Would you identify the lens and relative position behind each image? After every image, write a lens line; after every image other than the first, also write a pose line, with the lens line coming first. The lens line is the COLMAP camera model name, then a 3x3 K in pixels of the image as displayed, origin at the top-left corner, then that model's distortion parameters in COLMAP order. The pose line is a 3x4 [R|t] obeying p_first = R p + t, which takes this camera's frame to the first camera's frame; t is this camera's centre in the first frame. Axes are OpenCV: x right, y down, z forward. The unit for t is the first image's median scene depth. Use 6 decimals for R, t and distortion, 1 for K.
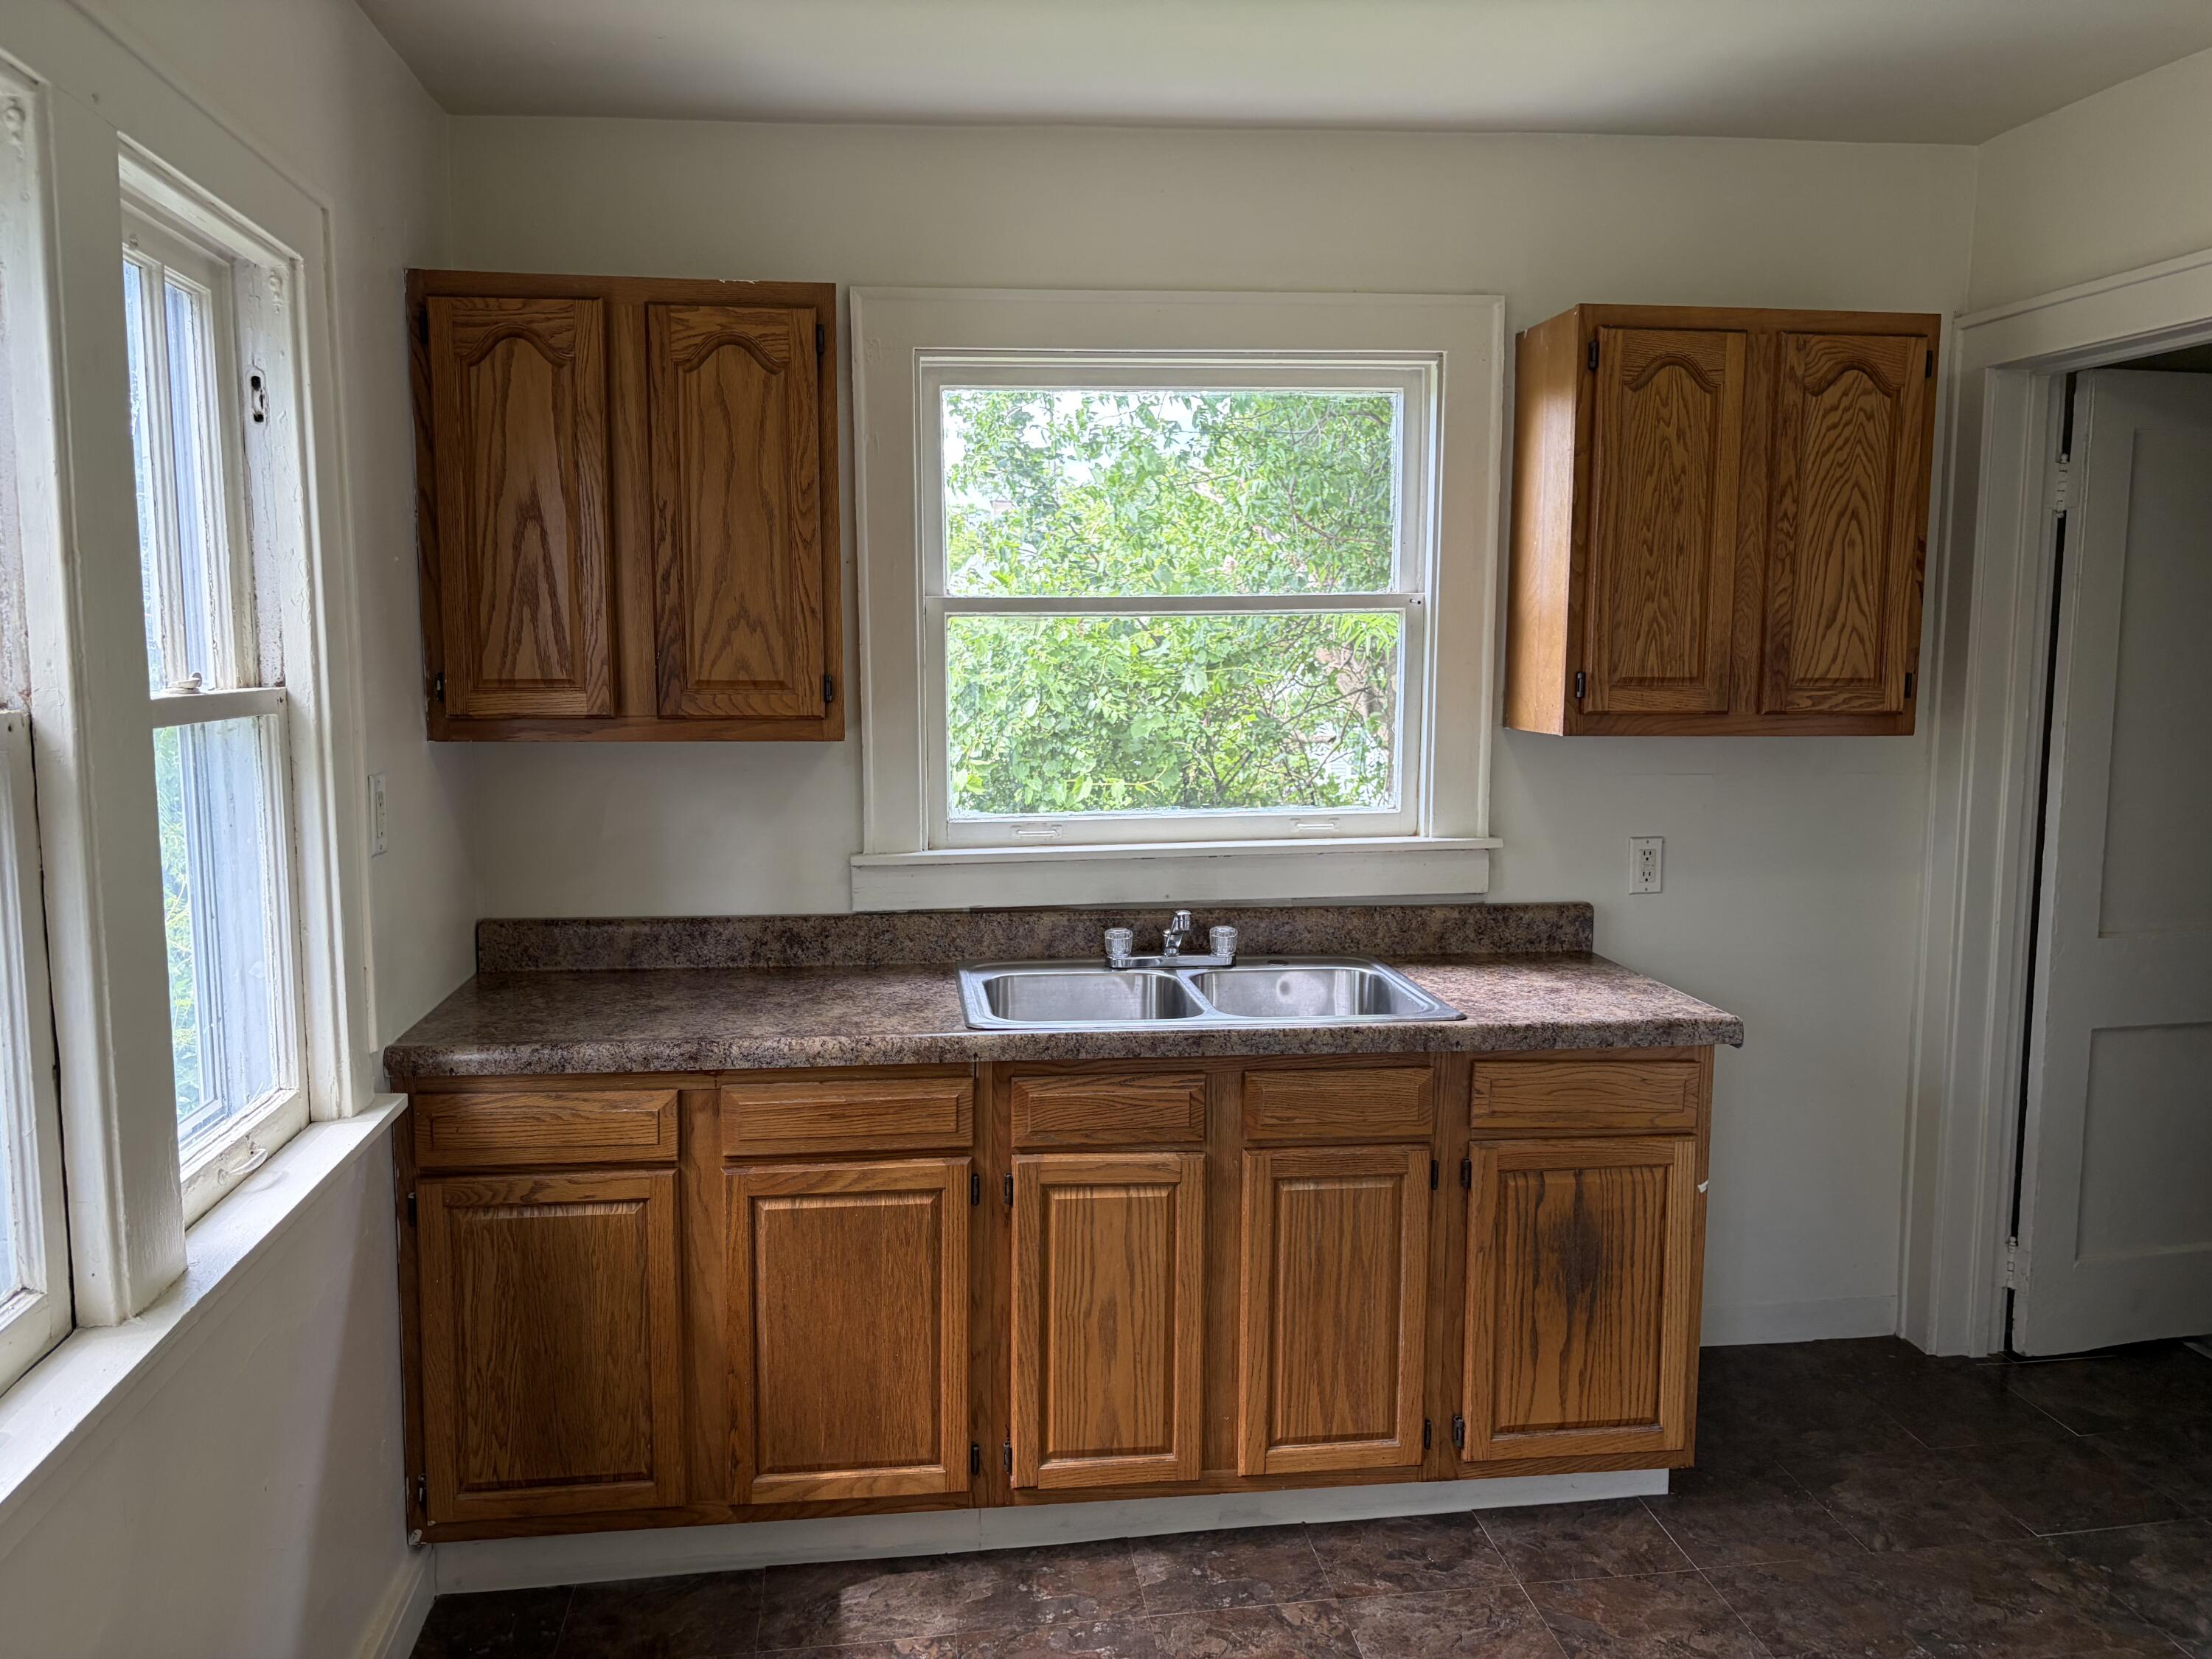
lens RADIAL K [[1669.4, 0, 1087.9], [0, 1669.4, 832.9], [0, 0, 1]] dist [0.035701, -0.025963]
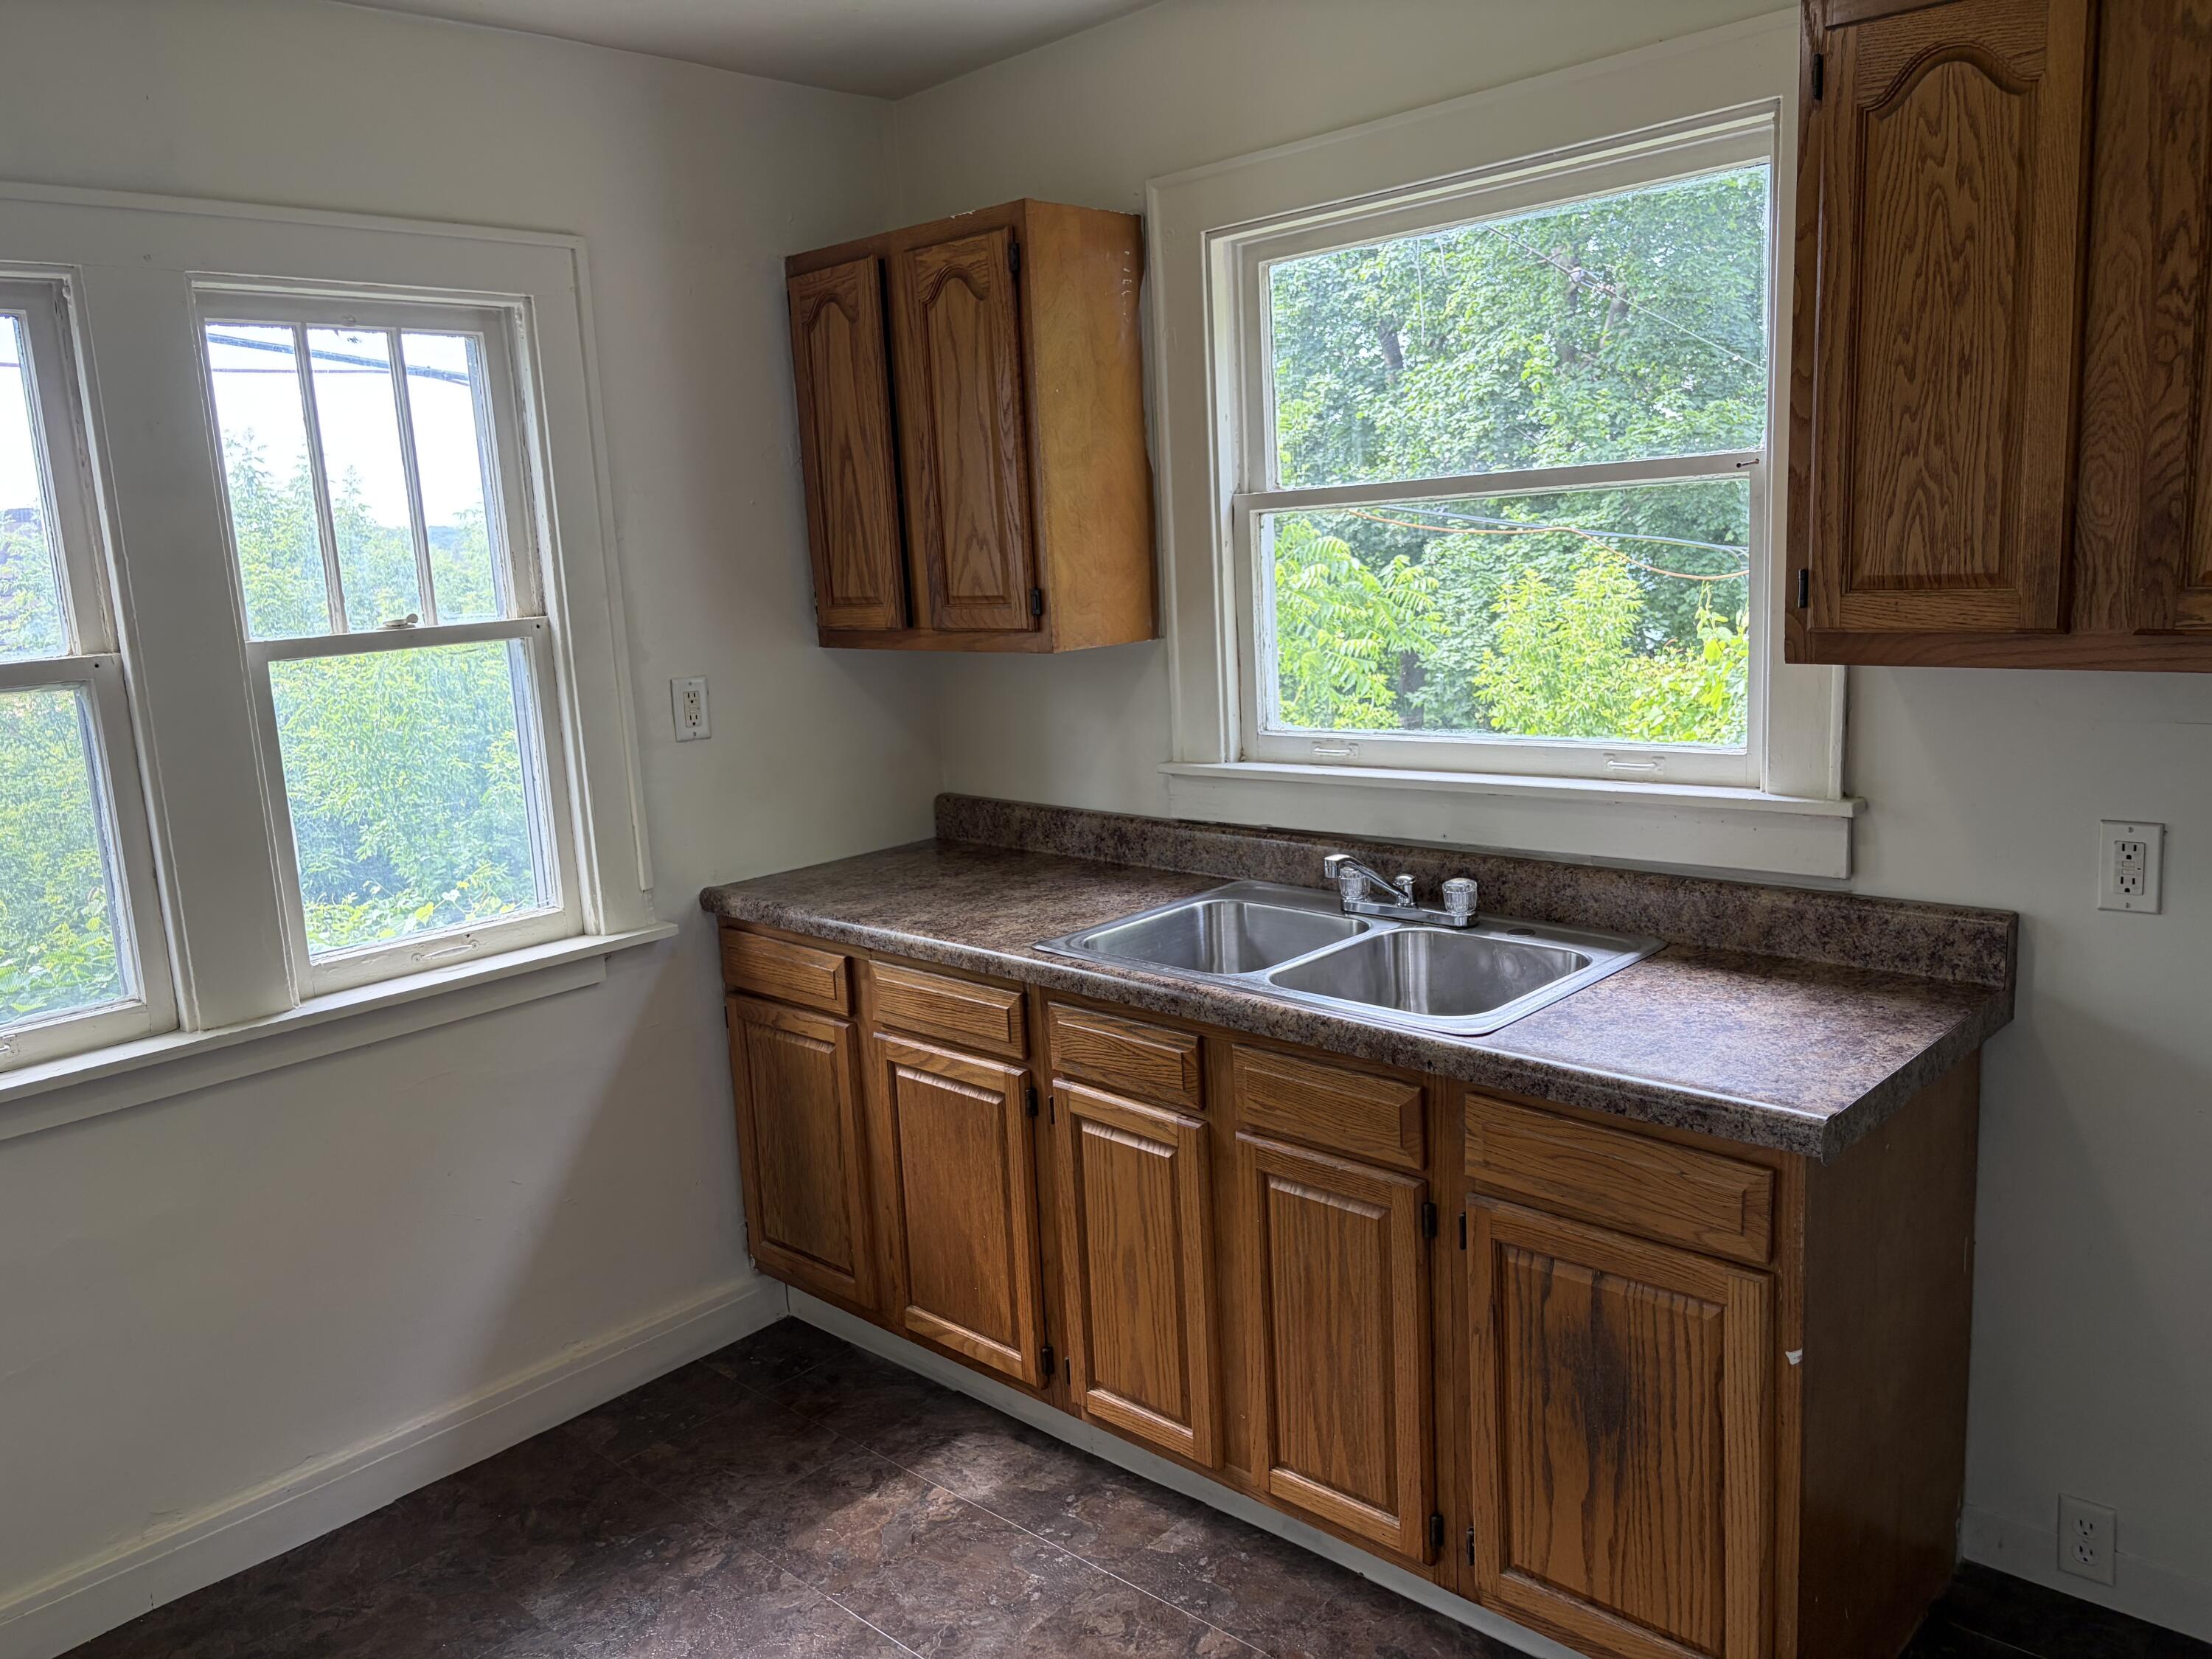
lens RADIAL K [[1669.4, 0, 1104.8], [0, 1669.4, 825.9], [0, 0, 1]] dist [0.035701, -0.025963]
pose [[0.633803, 0.101897, -0.766754, 0.687215], [-0.032879, 0.993938, 0.104910, -0.058983], [0.772796, -0.041282, 0.633311, 0.378732]]
